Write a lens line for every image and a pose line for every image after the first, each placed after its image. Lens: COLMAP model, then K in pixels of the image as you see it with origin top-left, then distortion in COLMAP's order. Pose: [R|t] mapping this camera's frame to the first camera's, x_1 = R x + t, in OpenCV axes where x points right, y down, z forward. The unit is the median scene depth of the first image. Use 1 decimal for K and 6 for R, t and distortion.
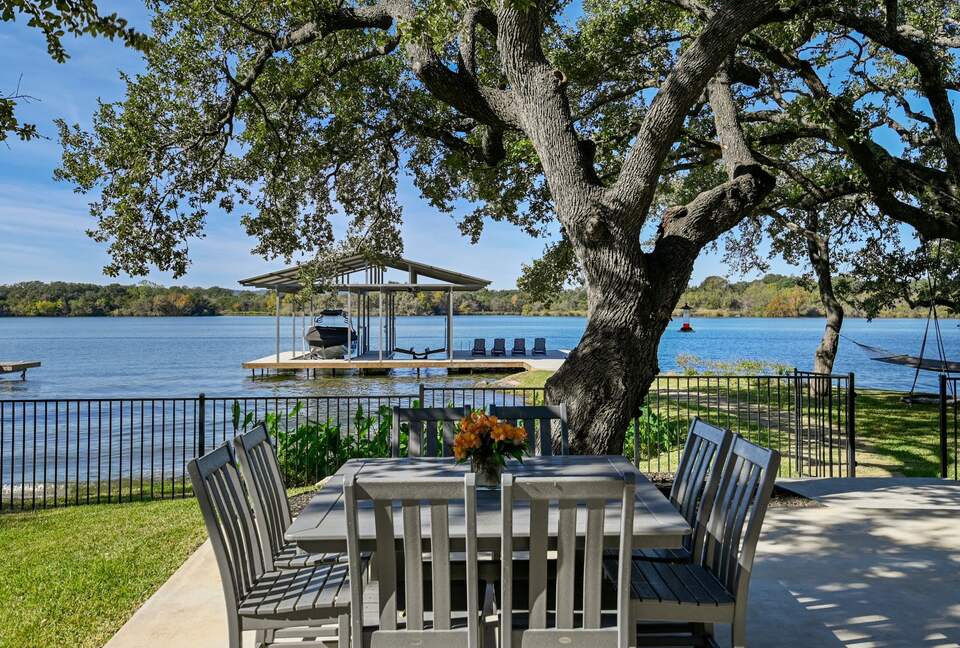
lens RADIAL K [[792.7, 0, 482.9], [0, 792.7, 317.0], [0, 0, 1]] dist [0.052663, -0.001879]
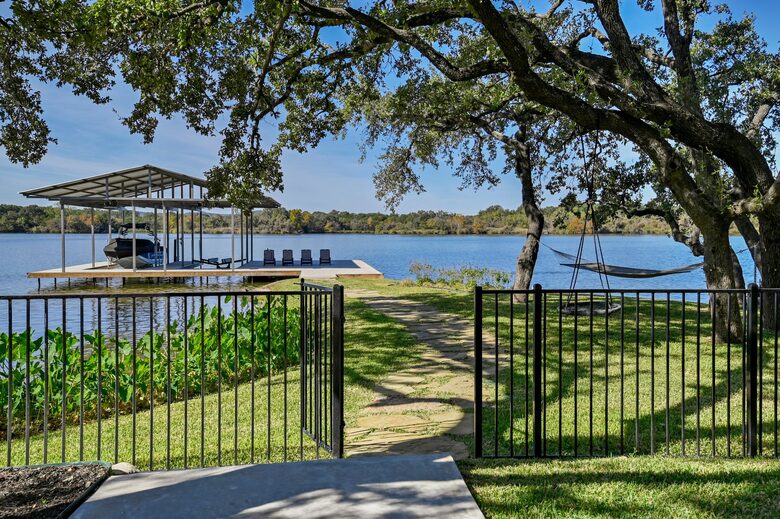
lens RADIAL K [[631.7, 0, 390.0], [0, 631.7, 259.5], [0, 0, 1]] dist [0.065339, 0.001463]
pose [[0.998192, 0.000372, 0.060113, 0.112170], [-0.002671, 0.999268, 0.038166, 0.006869], [-0.060055, -0.038257, 0.997462, 0.118148]]
